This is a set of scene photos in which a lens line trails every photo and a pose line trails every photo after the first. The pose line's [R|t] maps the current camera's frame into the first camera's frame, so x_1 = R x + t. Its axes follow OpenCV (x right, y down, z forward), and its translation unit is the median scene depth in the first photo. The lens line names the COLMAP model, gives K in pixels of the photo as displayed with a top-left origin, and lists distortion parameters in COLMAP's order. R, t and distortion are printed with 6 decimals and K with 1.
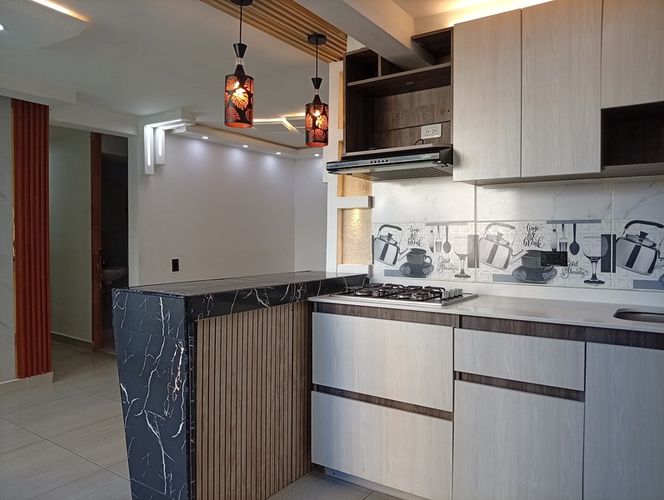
lens RADIAL K [[499.0, 0, 321.3], [0, 499.0, 247.4], [0, 0, 1]] dist [0.017015, -0.041808]
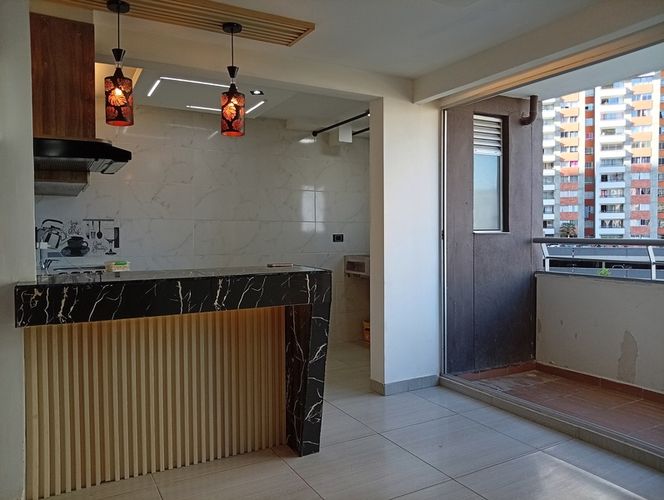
lens RADIAL K [[499.0, 0, 332.0], [0, 499.0, 244.9], [0, 0, 1]] dist [0.017015, -0.041808]
pose [[-0.909499, -0.011836, 0.415538, -0.833510], [0.010099, 0.998670, 0.050550, -0.037027], [-0.415584, 0.050172, -0.908170, 1.926695]]
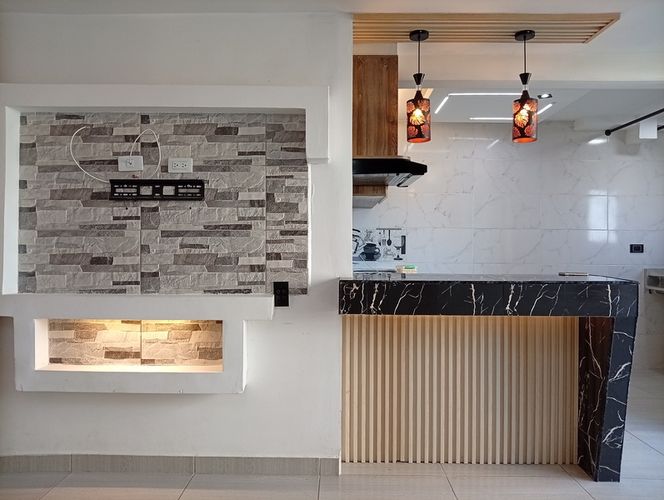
lens RADIAL K [[499.0, 0, 334.2], [0, 499.0, 245.6], [0, 0, 1]] dist [0.017015, -0.041808]
pose [[-0.585251, -0.011958, 0.810764, -0.823774], [0.012608, 0.999636, 0.023845, -0.027411], [-0.810754, 0.024177, -0.584888, 1.993375]]
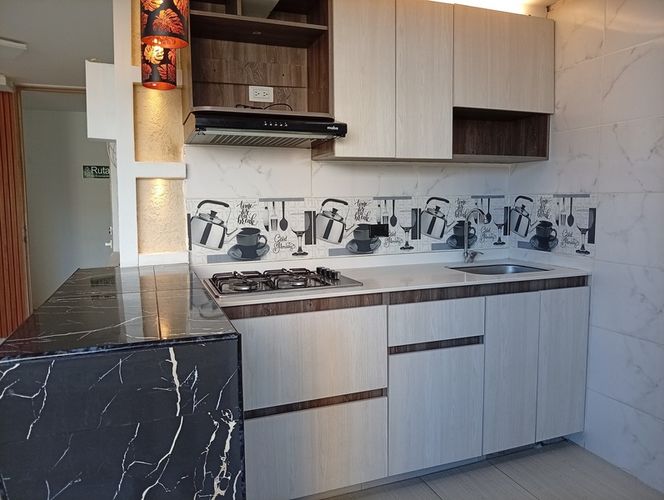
lens RADIAL K [[499.0, 0, 329.8], [0, 499.0, 250.1], [0, 0, 1]] dist [0.017015, -0.041808]
pose [[0.561612, -0.090477, 0.822439, -0.544028], [0.030107, 0.995580, 0.088966, -0.038718], [-0.826853, -0.025203, 0.561853, 0.466374]]
